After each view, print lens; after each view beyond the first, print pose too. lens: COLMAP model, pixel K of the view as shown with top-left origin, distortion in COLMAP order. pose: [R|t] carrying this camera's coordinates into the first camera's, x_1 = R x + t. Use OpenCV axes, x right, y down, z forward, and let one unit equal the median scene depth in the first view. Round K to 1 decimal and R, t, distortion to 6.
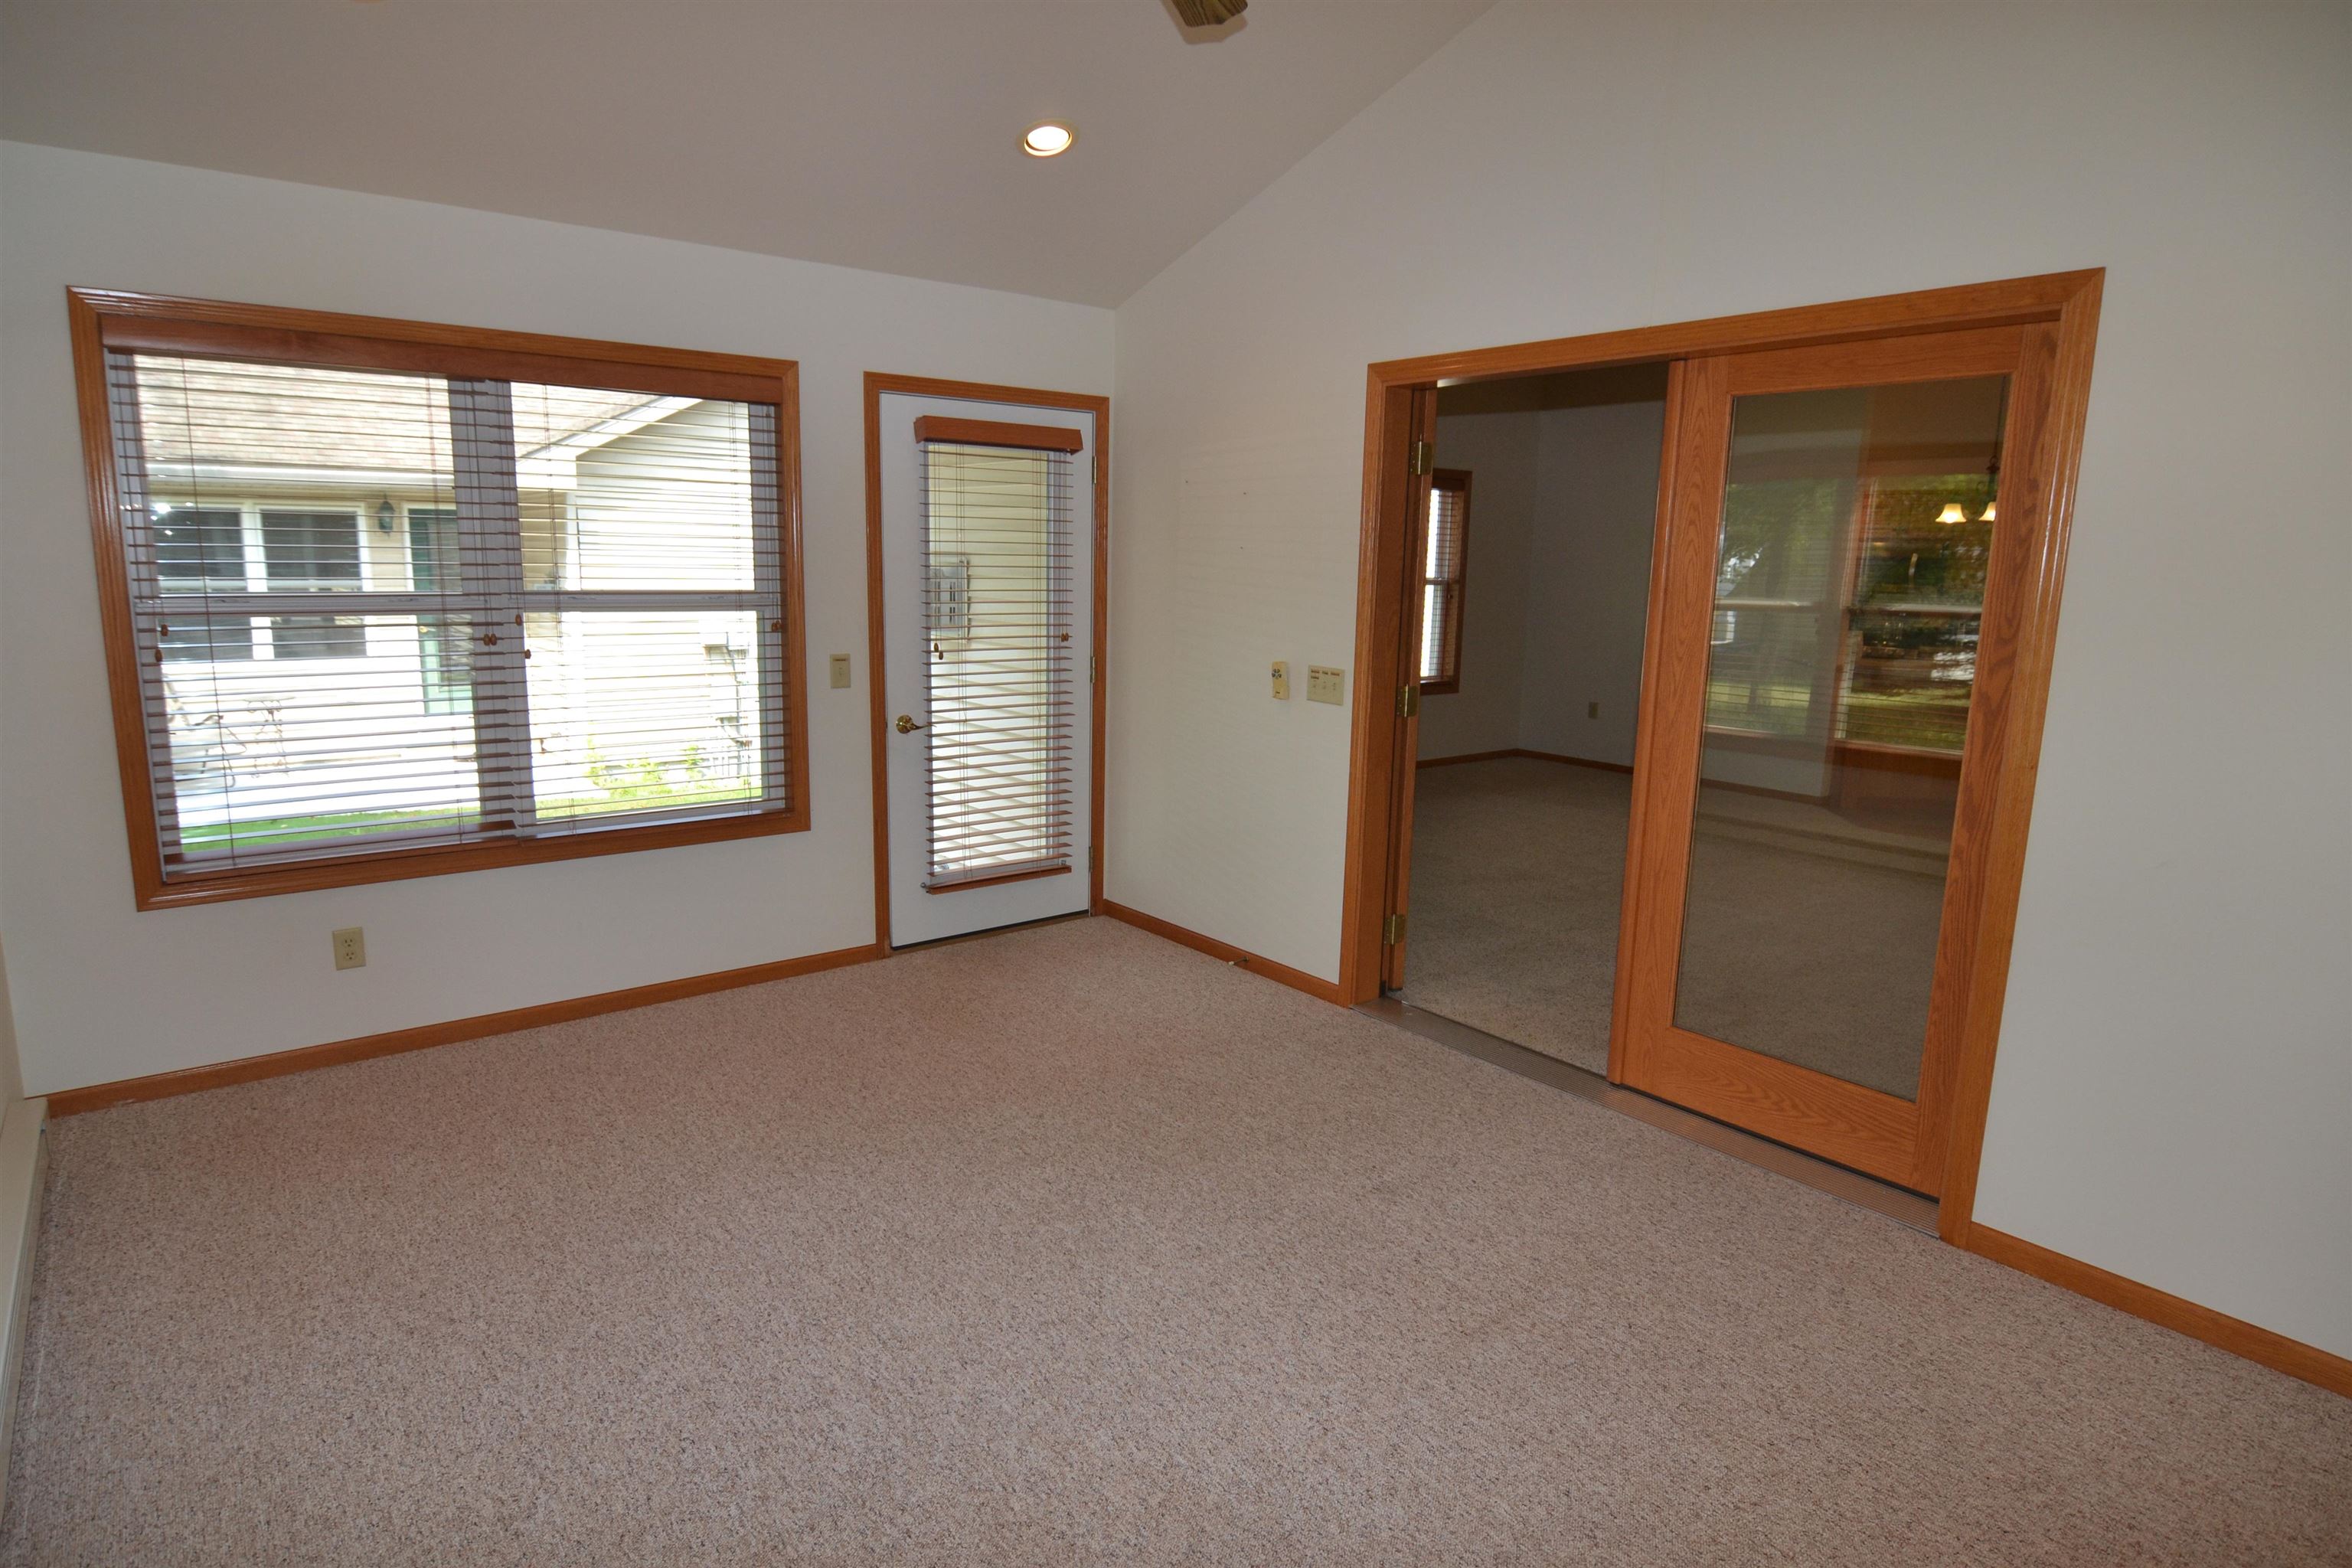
lens RADIAL K [[1275.2, 0, 1143.2], [0, 1275.2, 806.0], [0, 0, 1]] dist [-0.015201, -0.007621]
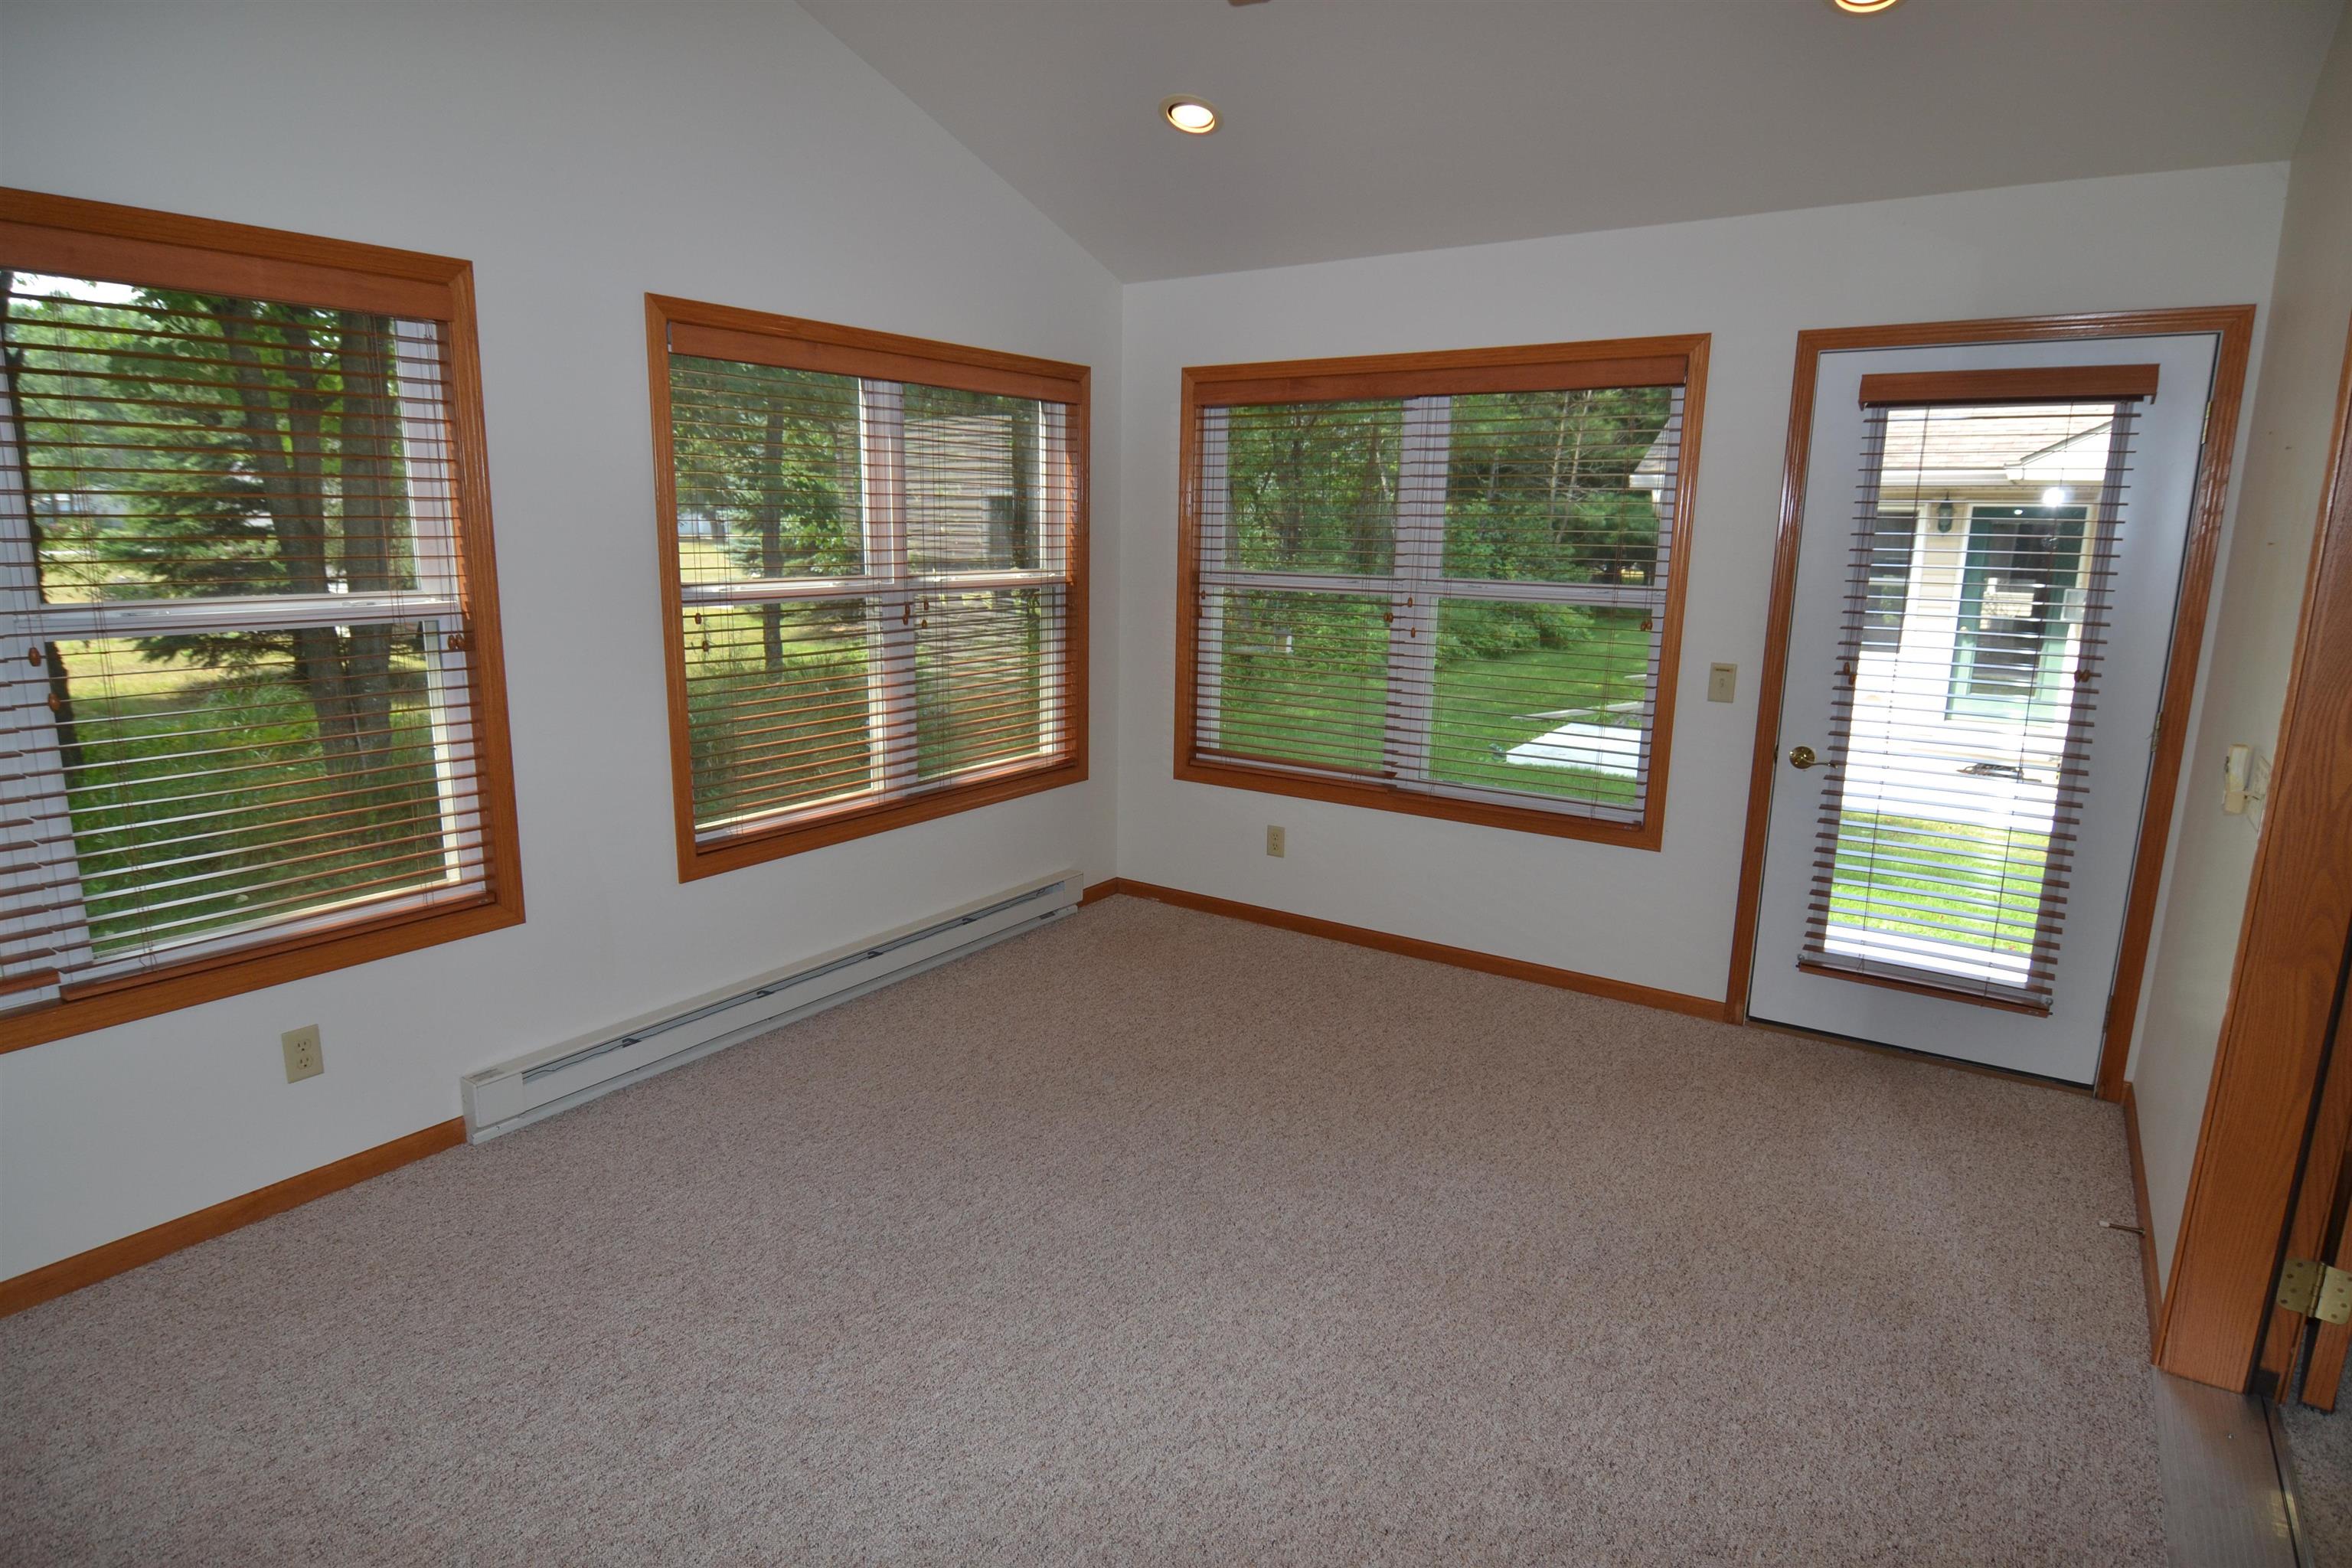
lens RADIAL K [[1275.2, 0, 1158.8], [0, 1275.2, 786.6], [0, 0, 1]] dist [-0.015201, -0.007621]
pose [[0.294029, 0.176276, -0.939401, 0.471568], [-0.192319, 0.973655, 0.122508, -0.067436], [0.936248, 0.144644, 0.320184, 0.363839]]
